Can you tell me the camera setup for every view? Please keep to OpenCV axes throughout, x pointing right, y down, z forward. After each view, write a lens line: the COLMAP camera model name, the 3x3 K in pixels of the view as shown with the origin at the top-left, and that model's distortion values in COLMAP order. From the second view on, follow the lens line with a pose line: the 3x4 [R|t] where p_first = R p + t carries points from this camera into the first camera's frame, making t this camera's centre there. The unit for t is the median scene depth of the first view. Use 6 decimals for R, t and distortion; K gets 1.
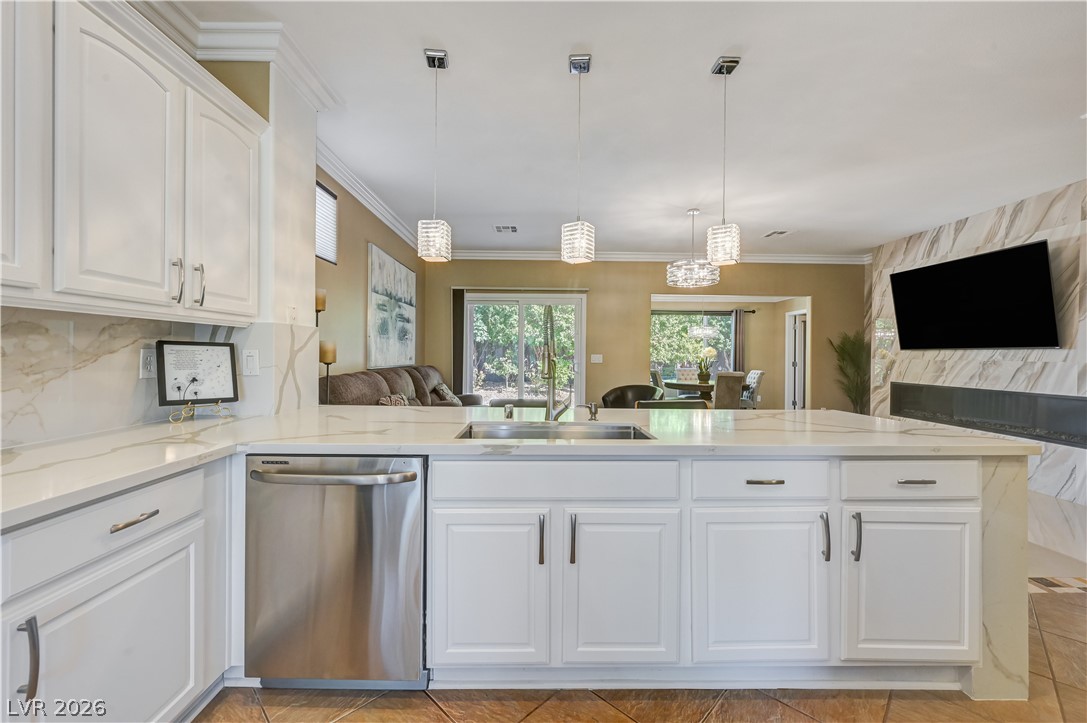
lens RADIAL K [[432.7, 0, 543.5], [0, 432.7, 355.2], [0, 0, 1]] dist [-0.001066, 0.000049]
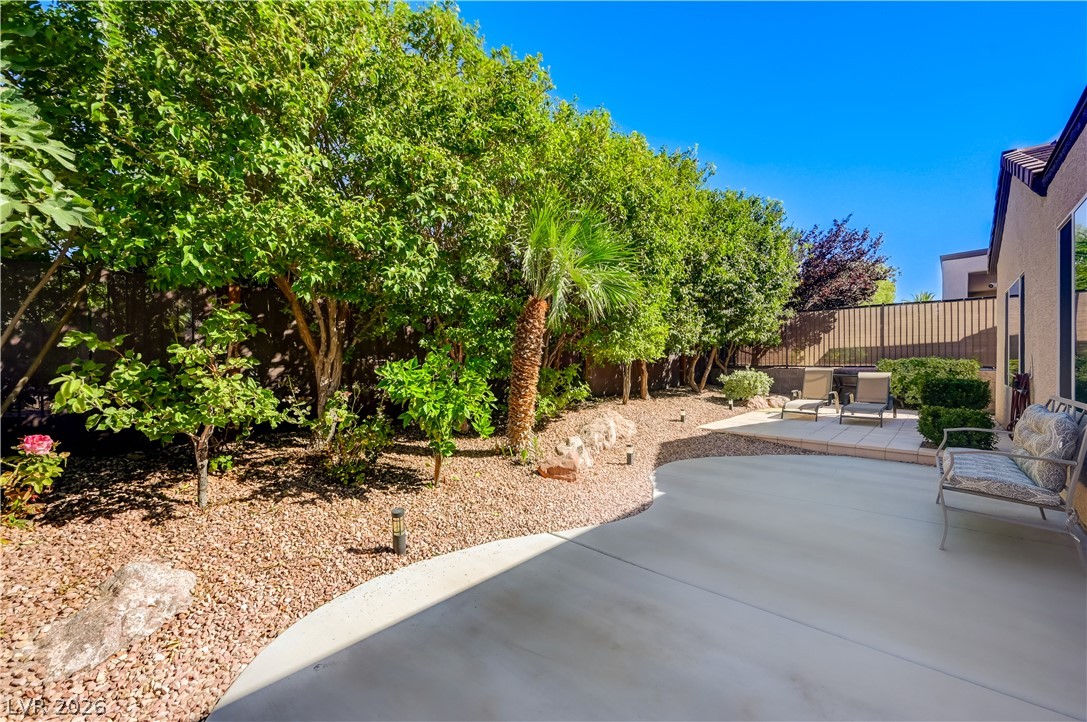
lens RADIAL K [[432.7, 0, 549.8], [0, 432.7, 363.2], [0, 0, 1]] dist [-0.001066, 0.000049]
pose [[0.694037, -0.013350, 0.719815, -0.332026], [0.008696, 0.999911, 0.010160, 0.034949], [-0.719886, -0.000792, 0.694091, 2.023876]]
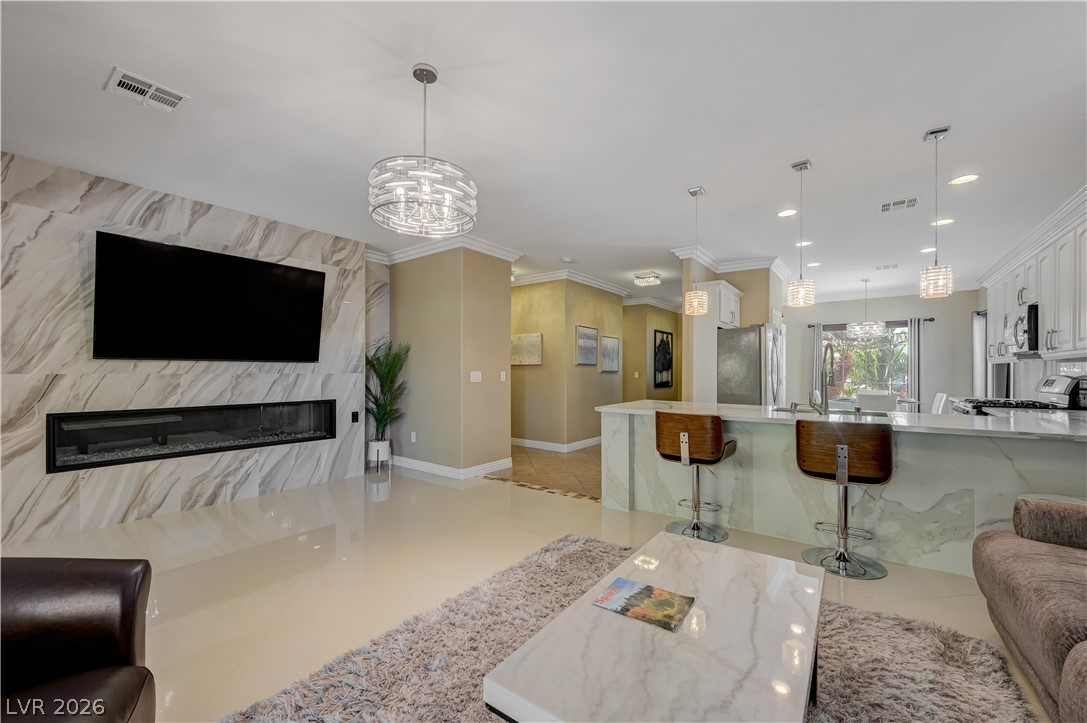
lens RADIAL K [[432.7, 0, 546.7], [0, 432.7, 370.6], [0, 0, 1]] dist [-0.001066, 0.000049]
pose [[-0.794602, -0.011312, 0.607026, -0.056759], [-0.009400, 0.999936, 0.006330, -0.005164], [-0.607058, -0.000676, -0.794657, 1.223433]]
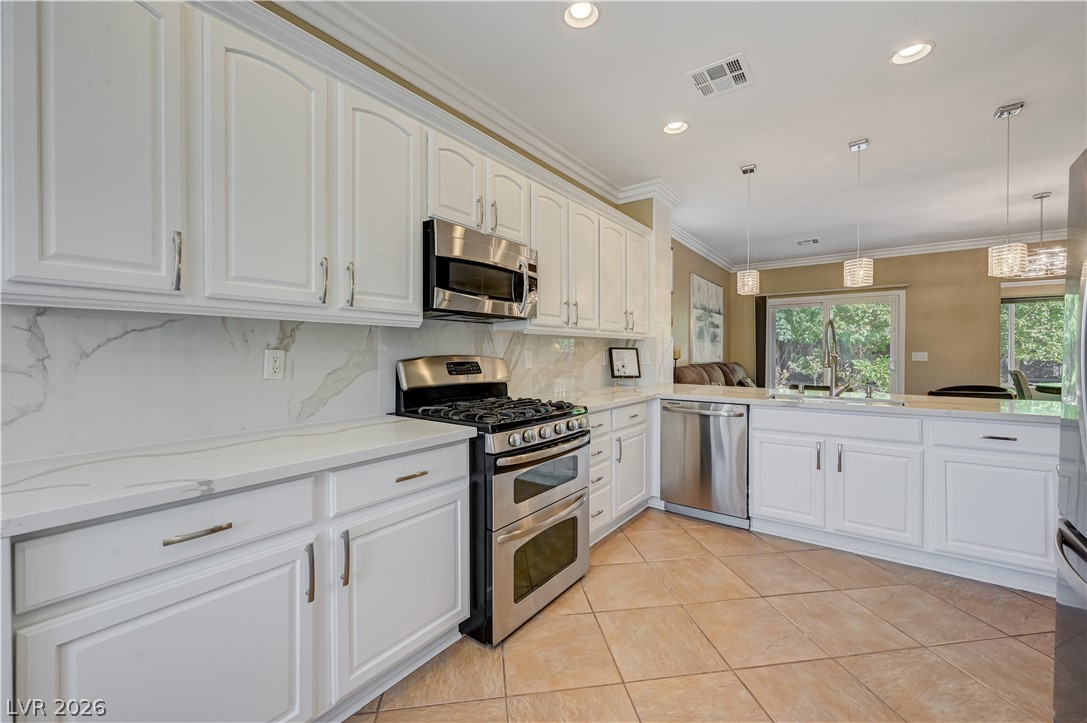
lens RADIAL K [[432.7, 0, 550.2], [0, 432.7, 355.1], [0, 0, 1]] dist [-0.001066, 0.000049]
pose [[0.800880, -0.005746, -0.598798, 0.055796], [0.006012, 0.999981, -0.001555, 0.002185], [0.598795, -0.002354, 0.800899, -0.335599]]
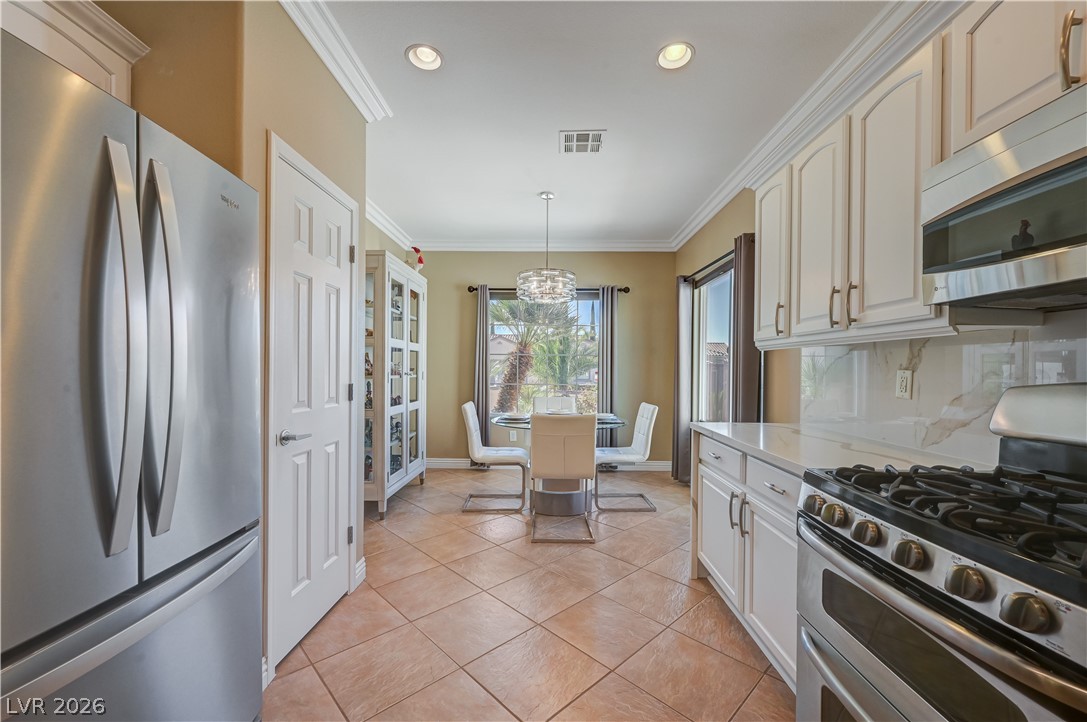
lens RADIAL K [[432.7, 0, 542.1], [0, 432.7, 368.8], [0, 0, 1]] dist [-0.001066, 0.000049]
pose [[-0.999290, -0.017647, 0.033294, -0.045647], [-0.017544, 0.999840, 0.003388, -0.001015], [-0.033348, 0.002802, -0.999440, 0.194257]]
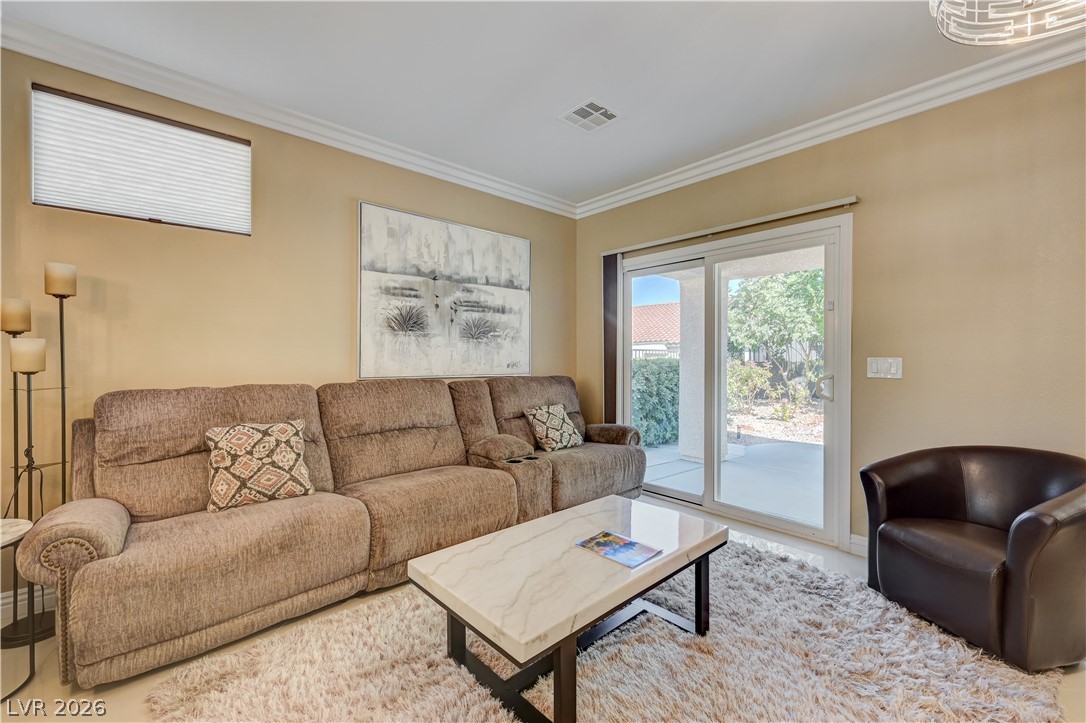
lens RADIAL K [[460.0, 0, 544.0], [0, 460.0, 360.8], [0, 0, 1]] dist [-0.002456, 0.001018]
pose [[0.662471, -0.001420, -0.749086, 0.317863], [0.001703, 0.999998, -0.000389, 0.001272], [0.749085, -0.001019, 0.662473, 0.642813]]
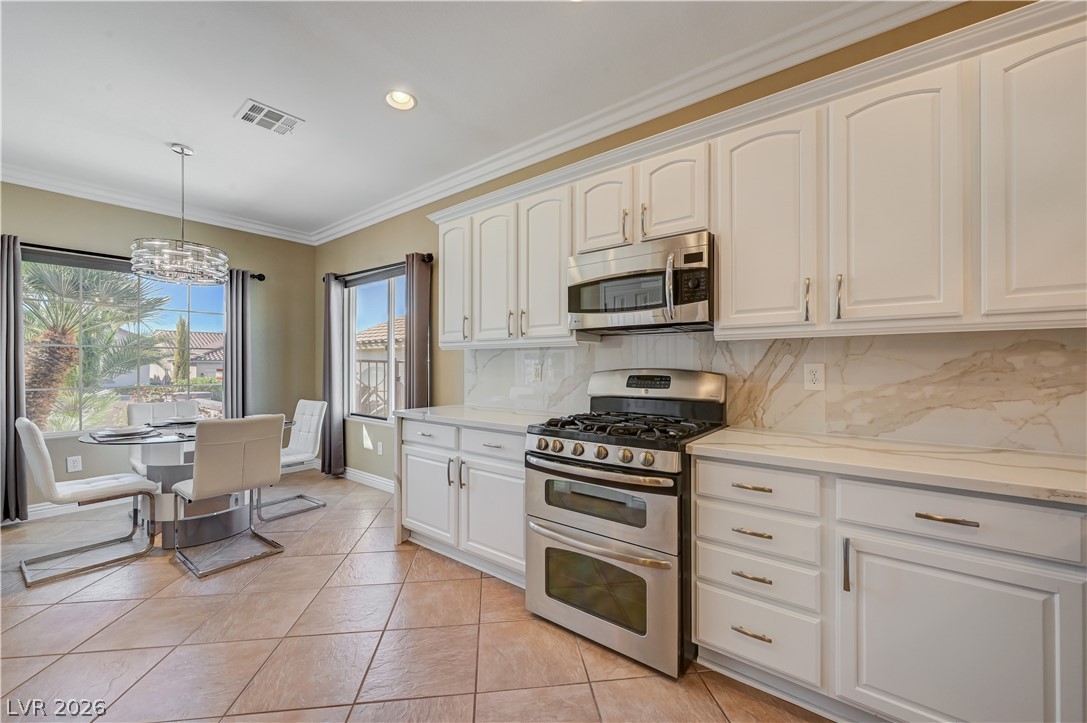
lens RADIAL K [[432.7, 0, 542.2], [0, 432.7, 363.8], [0, 0, 1]] dist [-0.001066, 0.000049]
pose [[-0.630551, -0.009990, -0.776084, 0.130415], [-0.006125, 0.999950, -0.007895, 0.000051], [0.776124, -0.000225, -0.630580, 0.208861]]
